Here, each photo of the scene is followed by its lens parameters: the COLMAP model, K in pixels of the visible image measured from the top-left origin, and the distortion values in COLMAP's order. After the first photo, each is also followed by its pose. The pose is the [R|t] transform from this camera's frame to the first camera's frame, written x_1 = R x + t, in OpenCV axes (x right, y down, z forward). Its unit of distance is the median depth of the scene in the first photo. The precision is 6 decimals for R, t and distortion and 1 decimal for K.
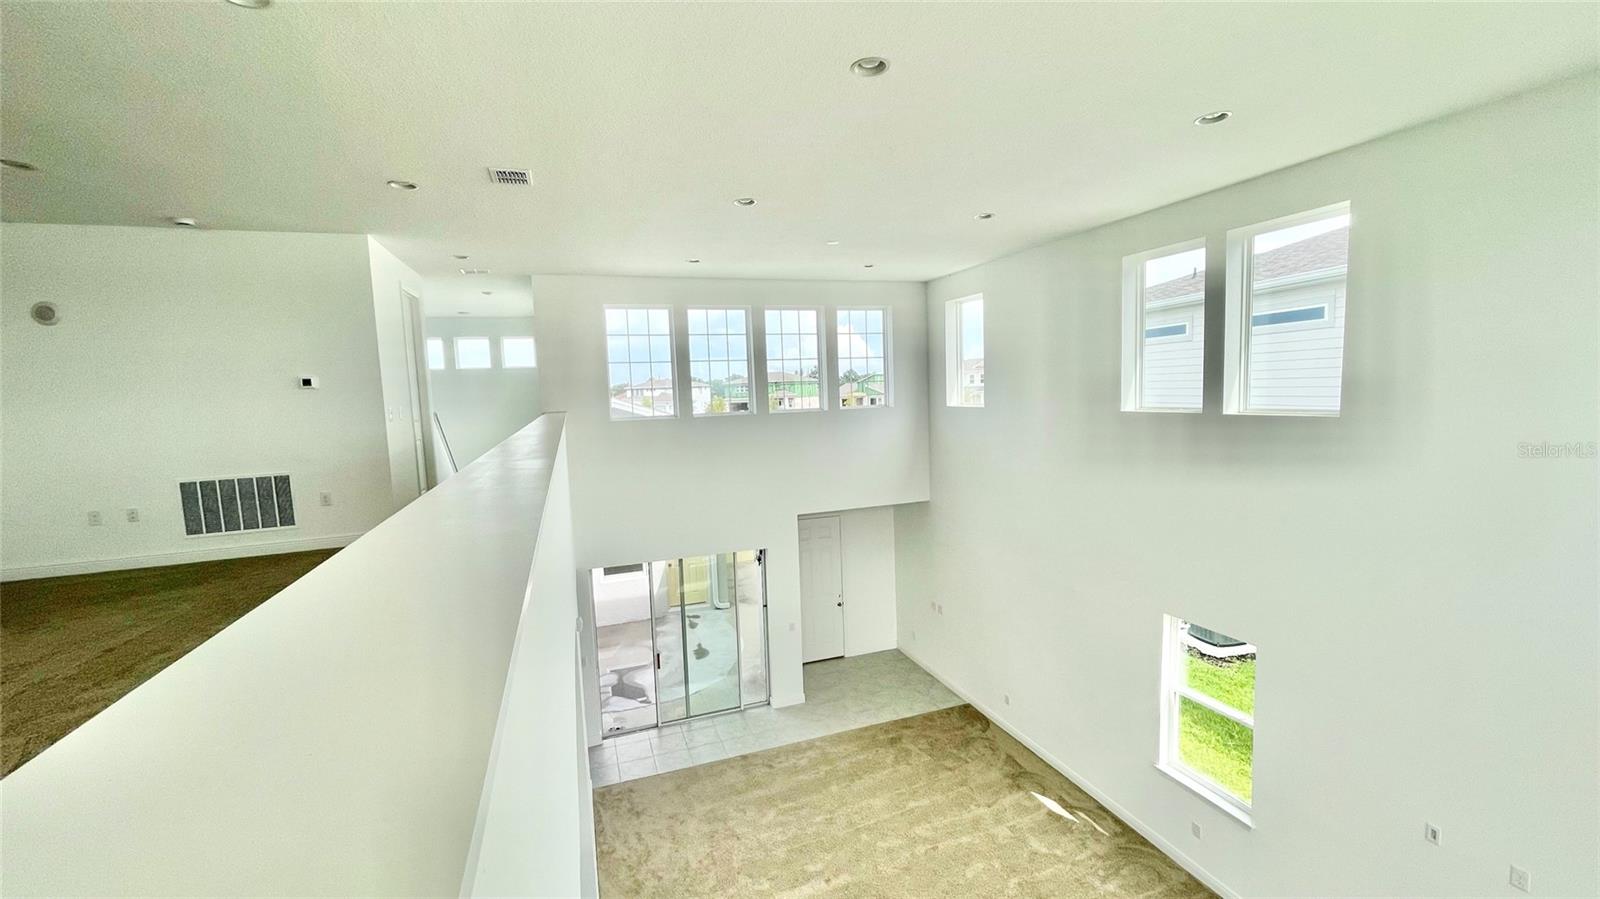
lens RADIAL K [[650.5, 0, 800.0], [0, 650.5, 449.5], [0, 0, 1]] dist [0.002672, -0.000344]
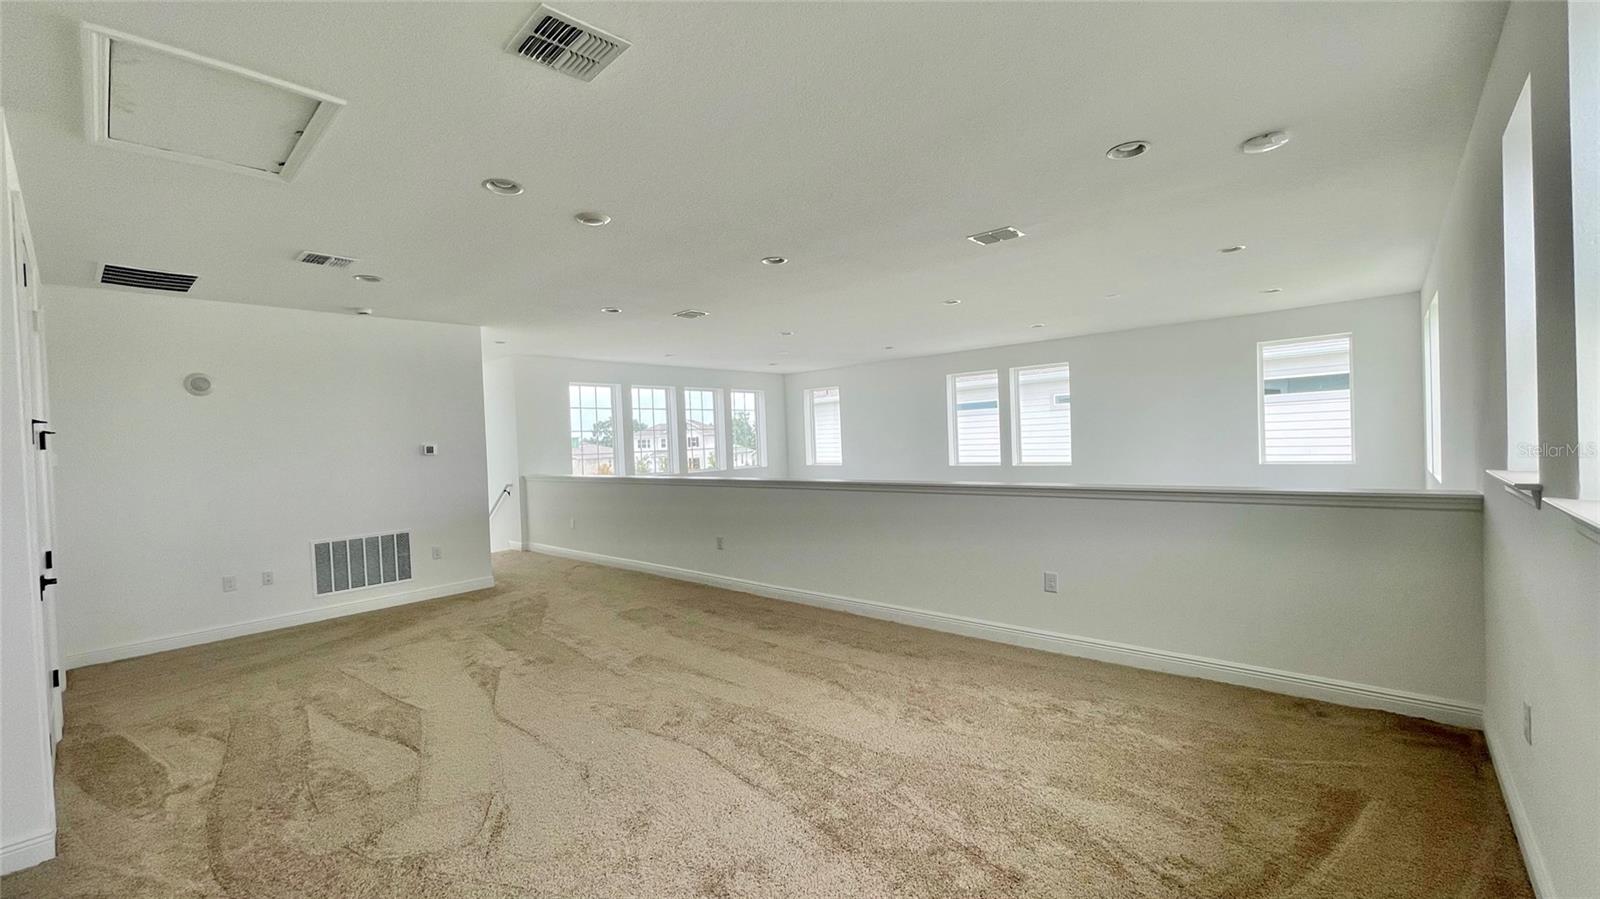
lens RADIAL K [[650.5, 0, 800.0], [0, 650.5, 449.5], [0, 0, 1]] dist [0.002672, -0.000344]
pose [[0.884569, -0.004285, 0.466390, -0.724151], [0.053896, 0.994198, -0.093086, 0.037640], [-0.463285, 0.107478, 0.879668, -0.307521]]
